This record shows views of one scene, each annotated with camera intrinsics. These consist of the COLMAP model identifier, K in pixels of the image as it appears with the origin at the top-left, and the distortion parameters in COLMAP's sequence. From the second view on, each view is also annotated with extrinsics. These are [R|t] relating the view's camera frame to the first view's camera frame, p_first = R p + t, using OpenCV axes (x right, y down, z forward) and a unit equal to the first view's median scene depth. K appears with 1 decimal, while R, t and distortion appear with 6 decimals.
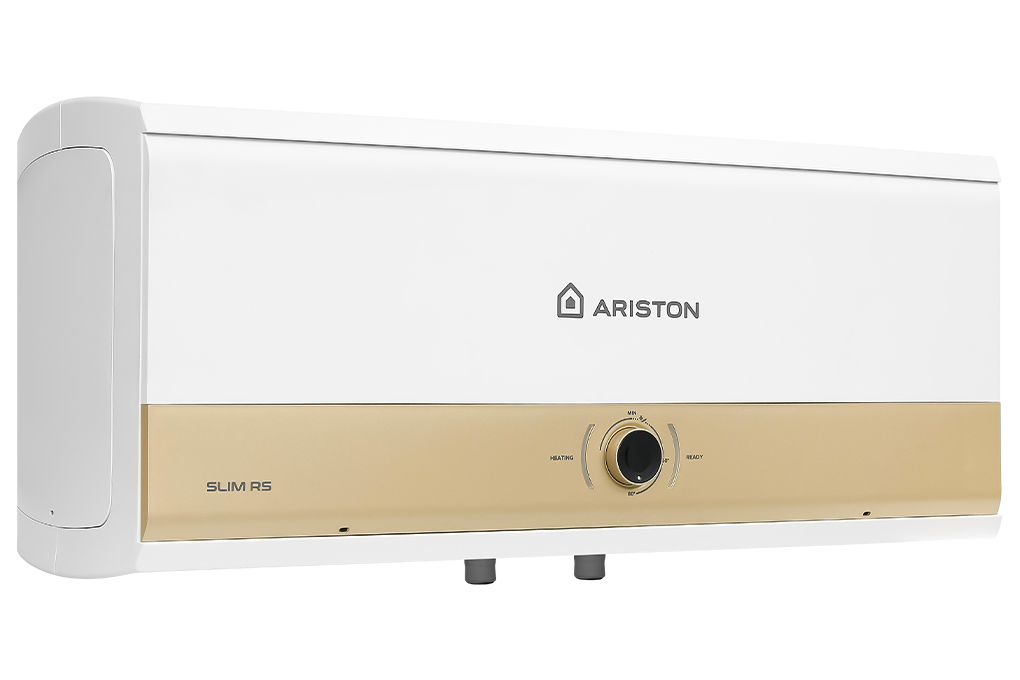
lens RADIAL K [[2446.2, 0, 510.0], [0, 2446.2, 340.0], [0, 0, 1]] dist [0.058733, 0.399223]
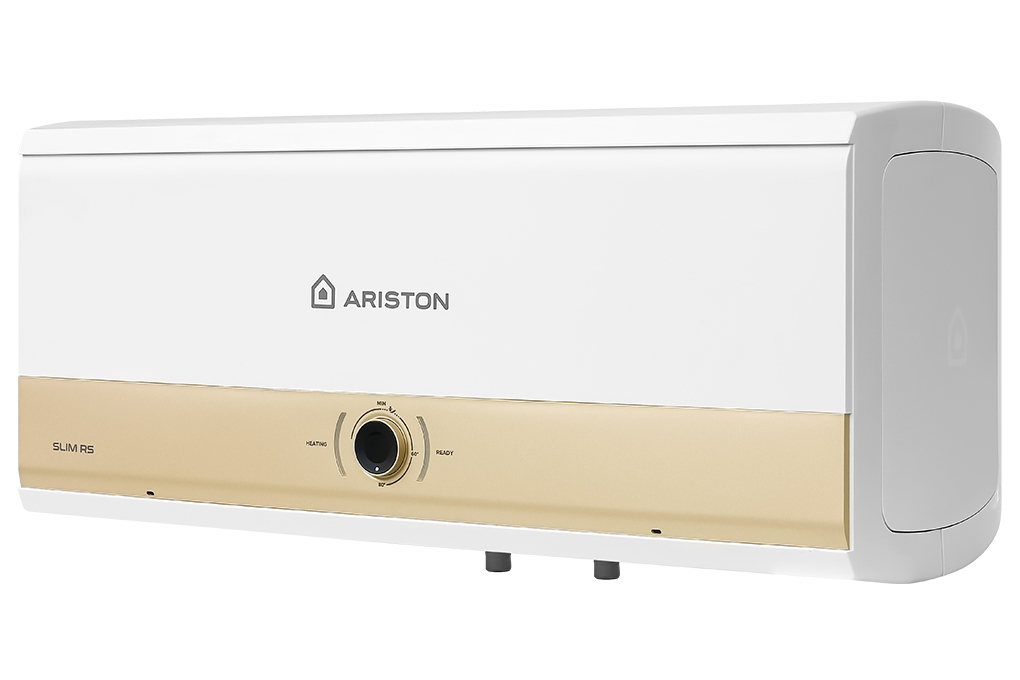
lens RADIAL K [[2446.2, 0, 510.0], [0, 2446.2, 340.0], [0, 0, 1]] dist [0.058733, 0.399223]
pose [[0.459856, 0.020830, -0.887749, 0.964283], [-0.006580, 0.999777, 0.020050, -0.016756], [0.887969, -0.003379, 0.459891, 0.587915]]
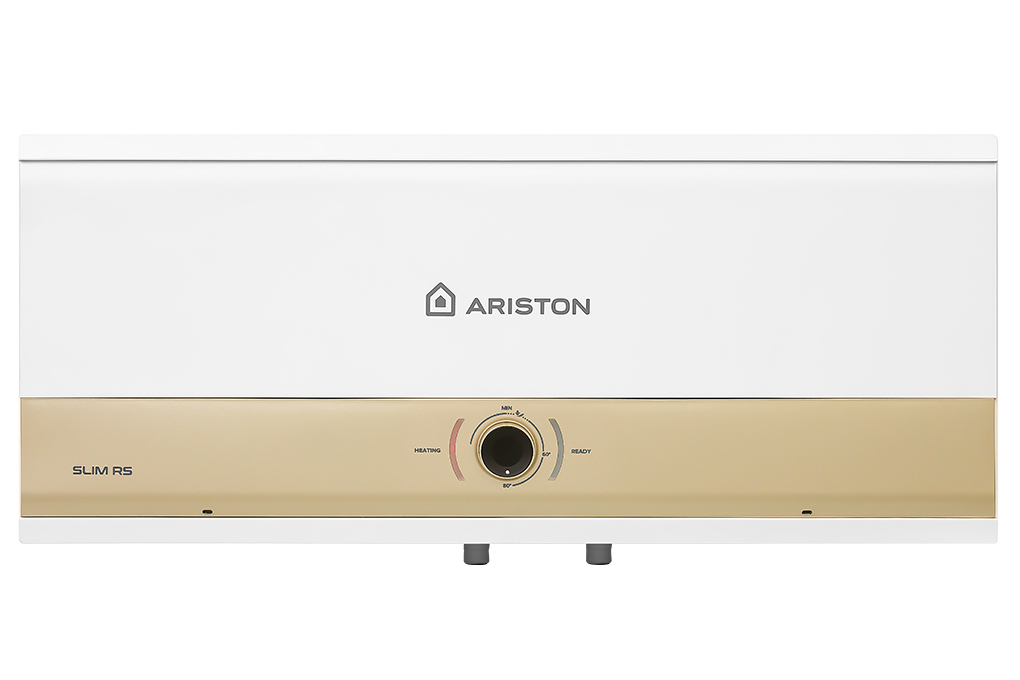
lens RADIAL K [[2446.2, 0, 510.0], [0, 2446.2, 340.0], [0, 0, 1]] dist [0.058733, 0.399223]
pose [[0.857909, -0.001450, -0.513800, 0.578619], [0.010083, 0.999851, 0.014015, -0.013060], [0.513703, -0.017204, 0.857795, 0.118395]]
